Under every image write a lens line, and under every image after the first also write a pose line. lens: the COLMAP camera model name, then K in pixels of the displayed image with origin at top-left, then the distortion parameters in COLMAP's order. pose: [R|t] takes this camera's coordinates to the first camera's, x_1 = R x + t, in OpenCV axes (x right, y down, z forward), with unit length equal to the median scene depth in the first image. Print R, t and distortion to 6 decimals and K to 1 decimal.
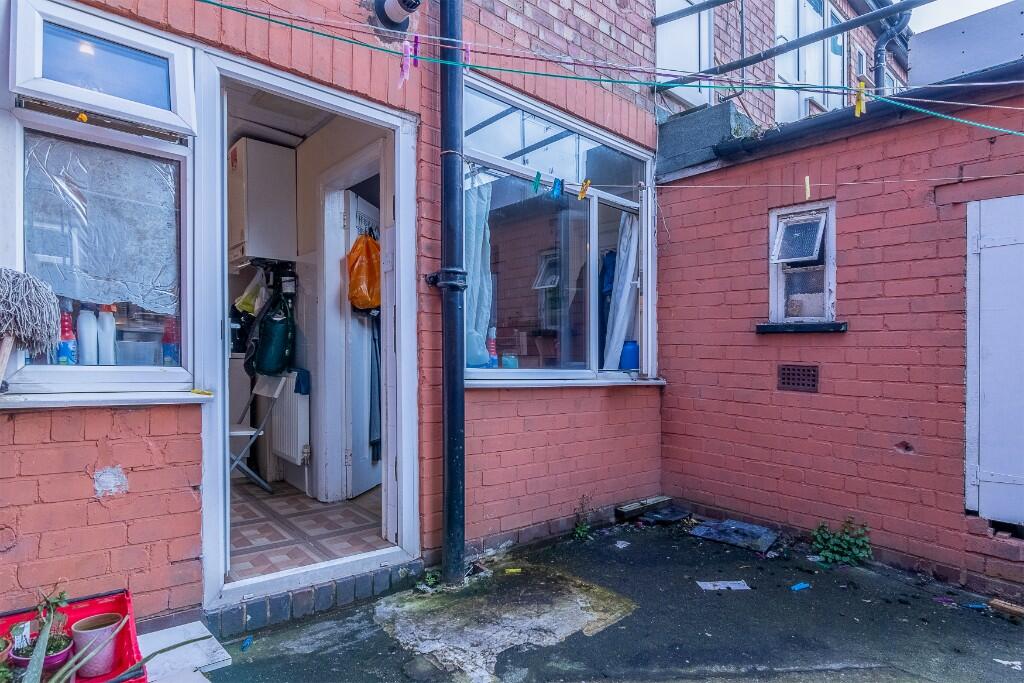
lens RADIAL K [[561.6, 0, 511.7], [0, 561.6, 344.9], [0, 0, 1]] dist [-0.006149, -0.002526]
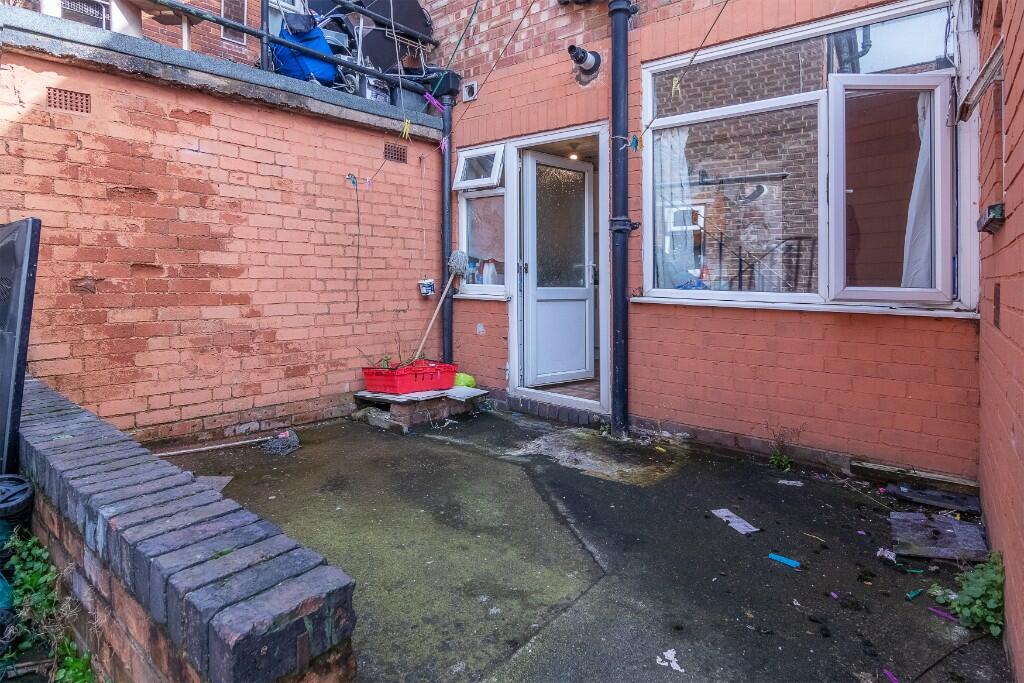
lens RADIAL K [[522.7, 0, 515.2], [0, 522.7, 295.2], [0, 0, 1]] dist [-0.026545, -0.000617]
pose [[0.181752, 0.002966, -0.983340, 1.172506], [0.003038, 0.999989, 0.003578, 0.057261], [0.983340, -0.003638, 0.181741, 0.507386]]
